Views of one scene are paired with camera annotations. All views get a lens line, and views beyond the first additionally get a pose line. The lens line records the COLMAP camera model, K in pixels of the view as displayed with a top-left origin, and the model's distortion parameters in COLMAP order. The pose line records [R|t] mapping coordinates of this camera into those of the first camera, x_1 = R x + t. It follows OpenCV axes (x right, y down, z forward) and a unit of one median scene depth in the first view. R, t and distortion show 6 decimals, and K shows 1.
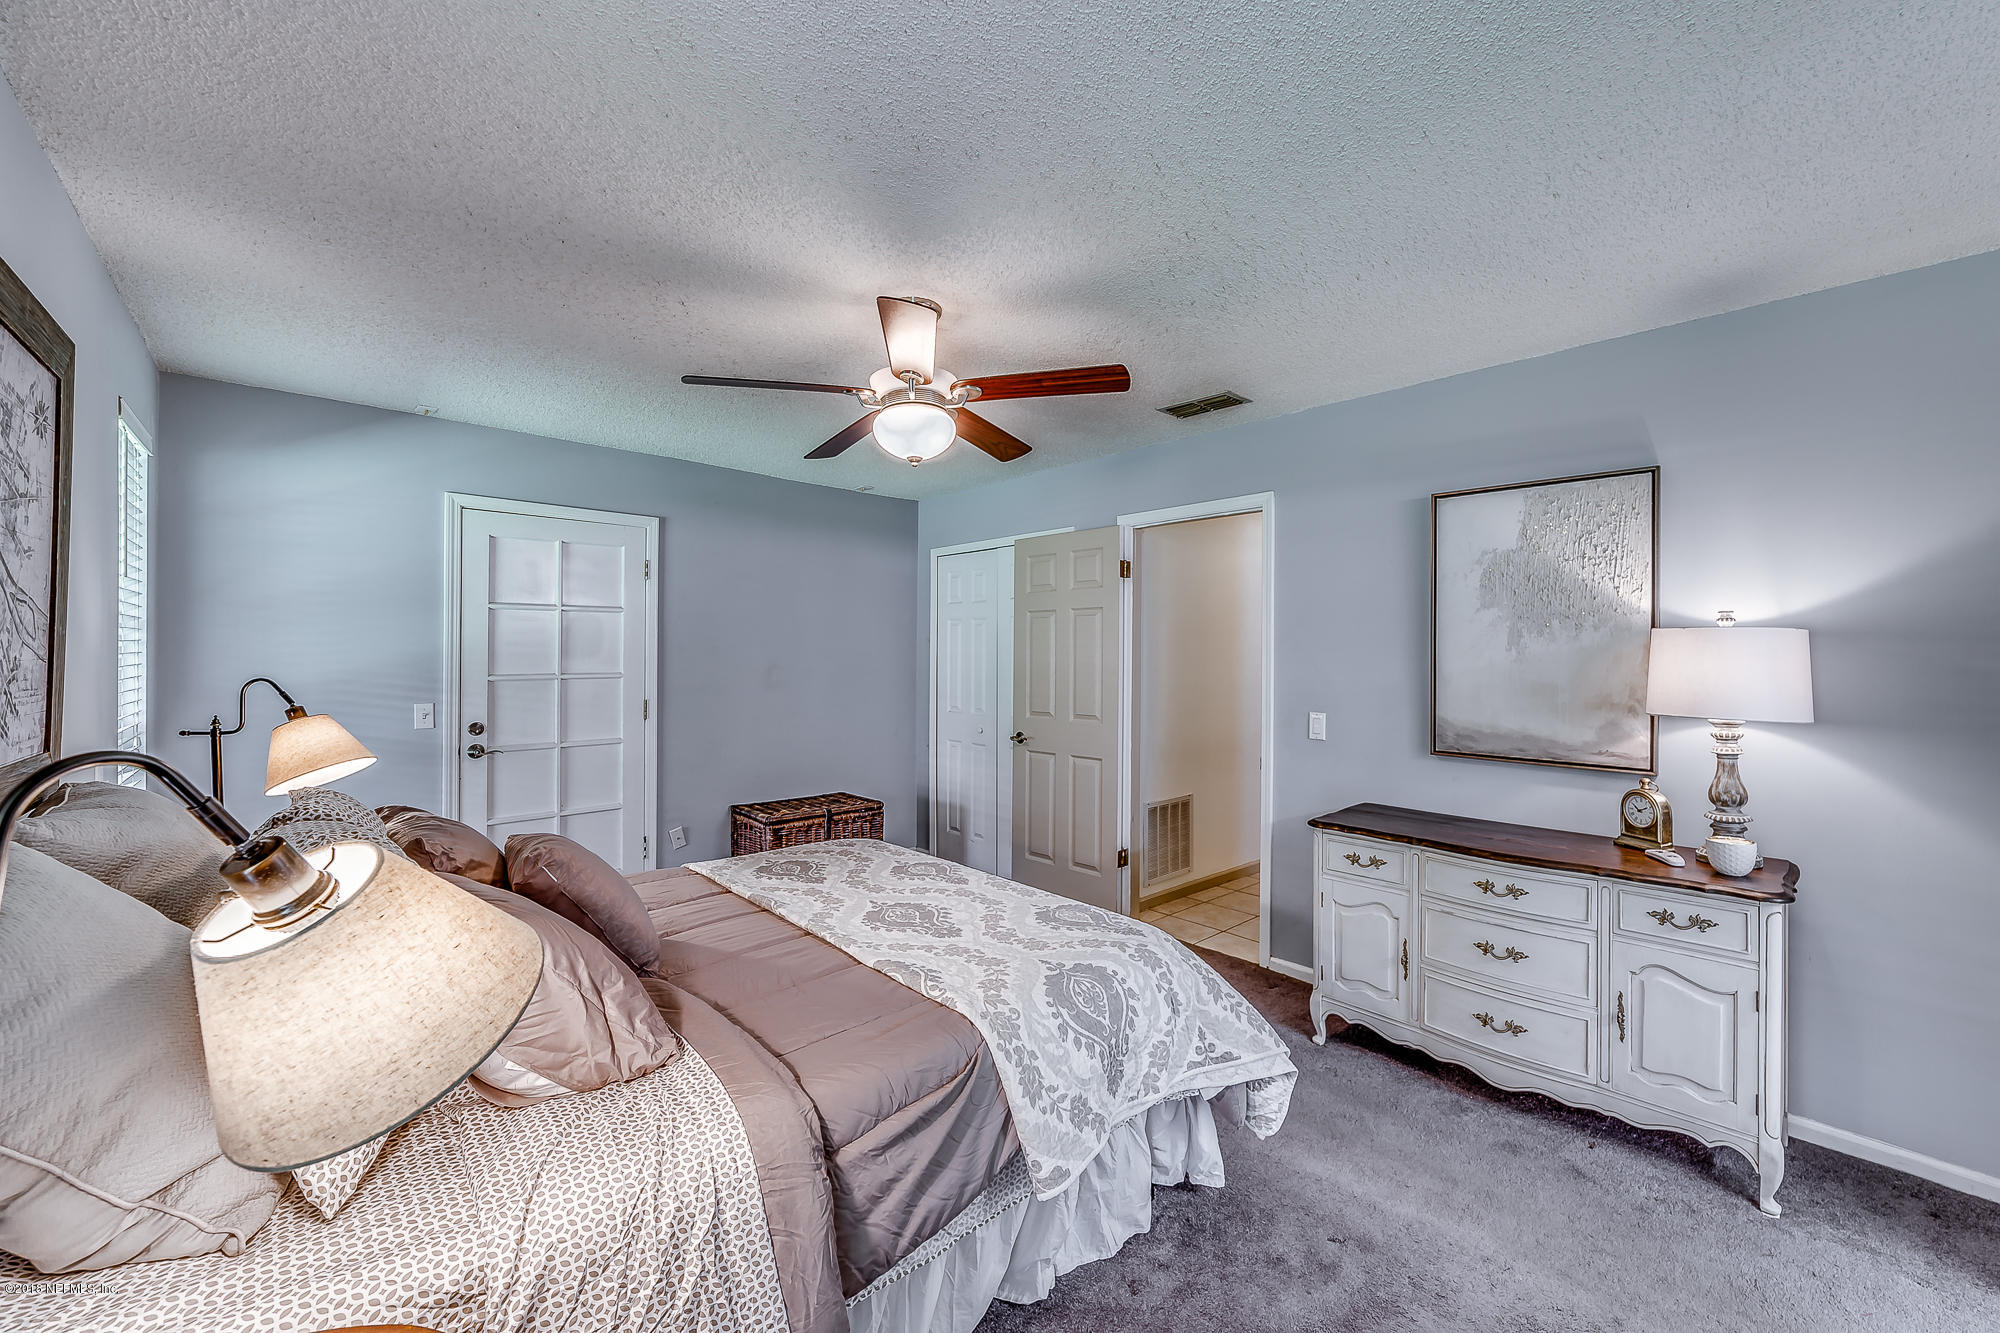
lens RADIAL K [[779.0, 0, 1014.3], [0, 779.0, 661.9], [0, 0, 1]] dist [-0.025175, 0.012768]
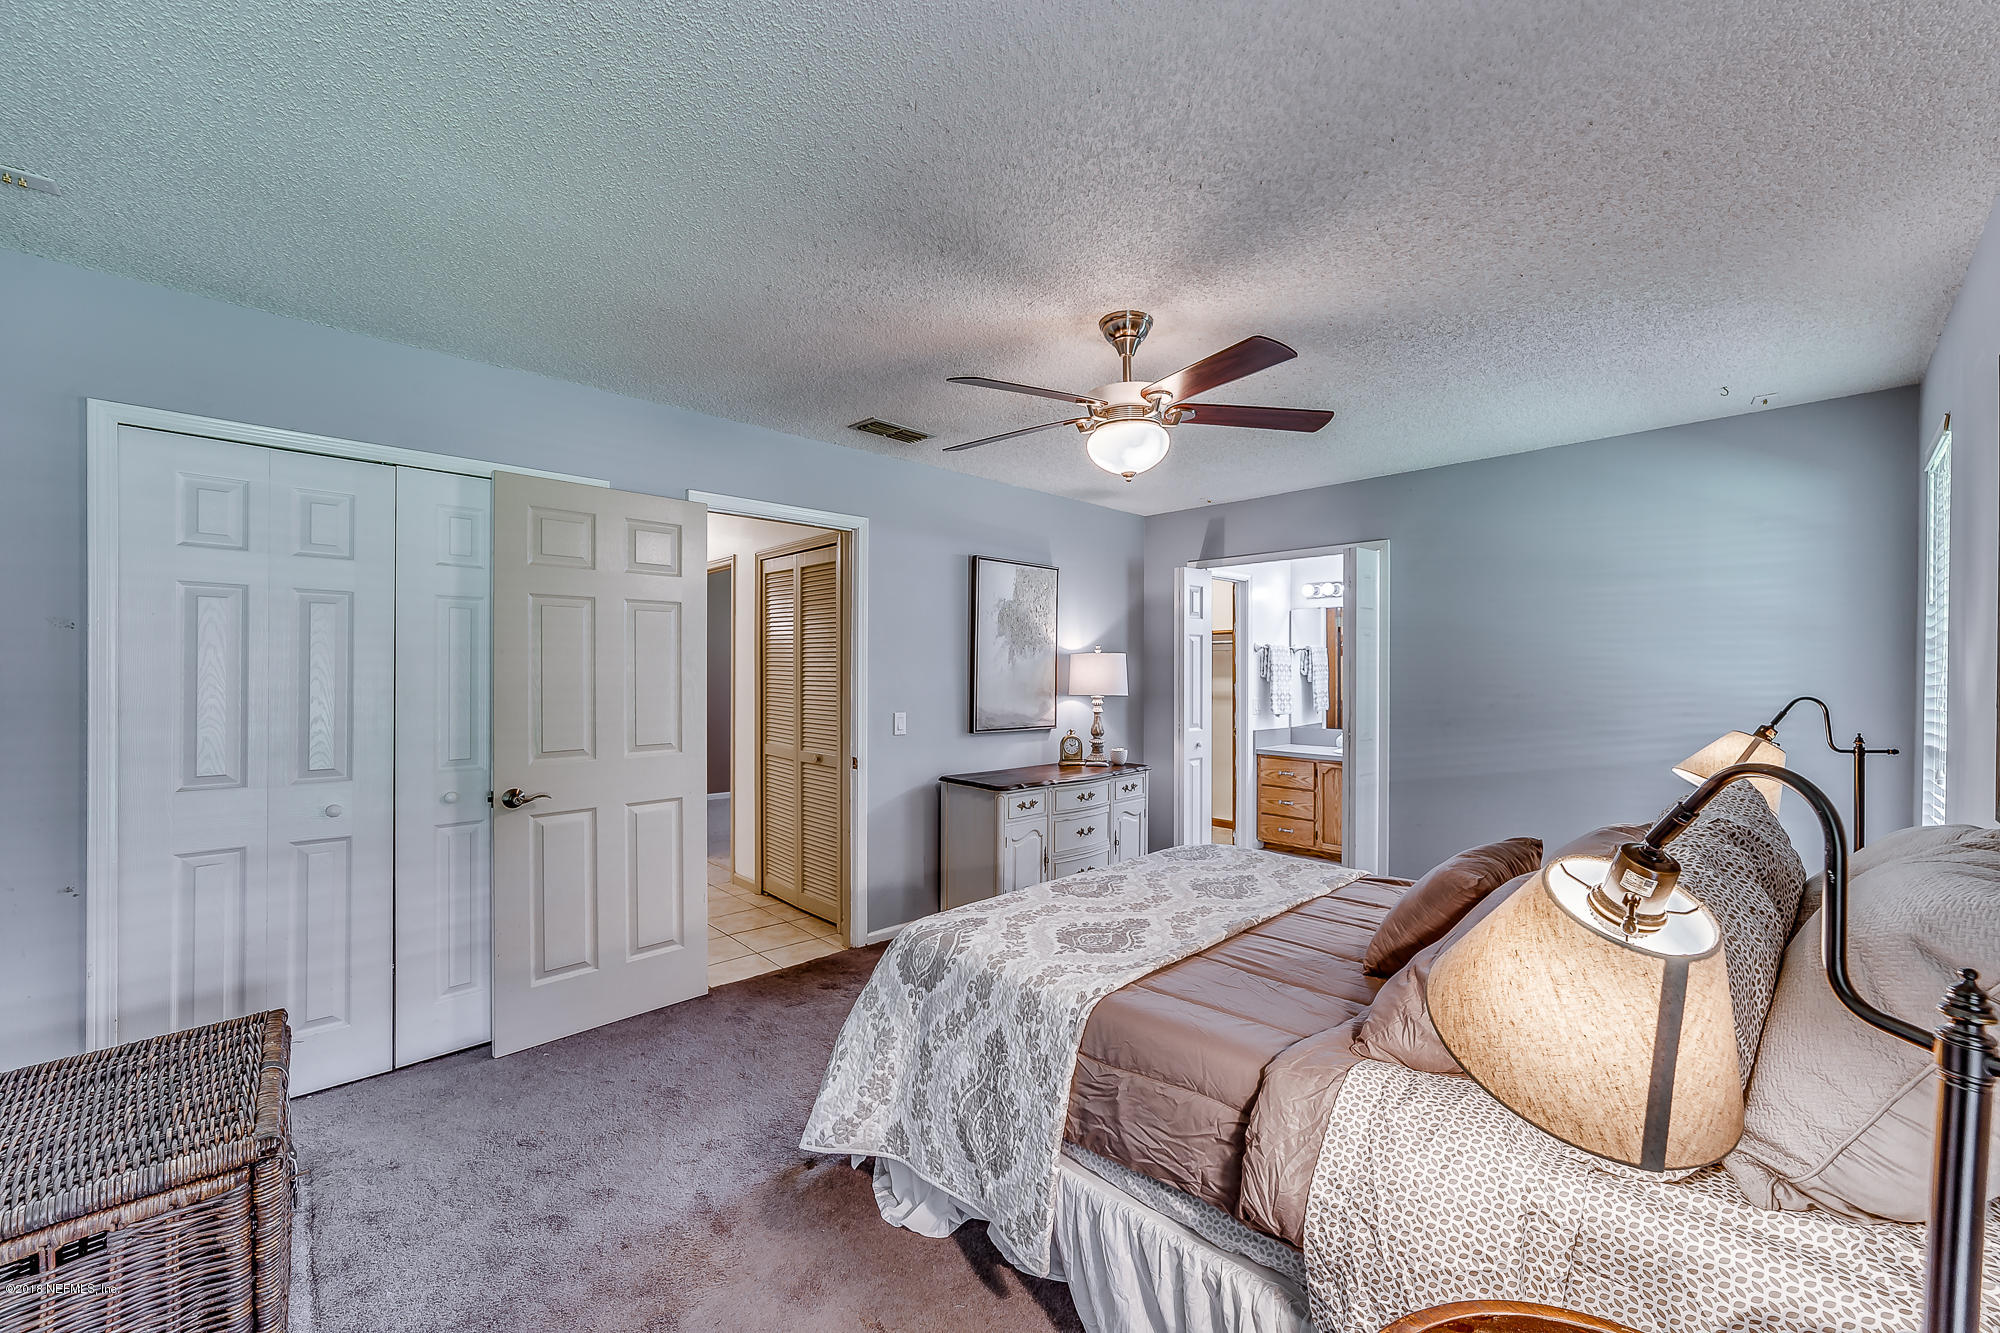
lens RADIAL K [[779.0, 0, 1014.3], [0, 779.0, 661.9], [0, 0, 1]] dist [-0.025175, 0.012768]
pose [[-0.018031, 0.003102, 0.999833, -1.076394], [-0.000510, 0.999995, -0.003112, -0.012677], [-0.999837, -0.000566, -0.018029, 1.091463]]
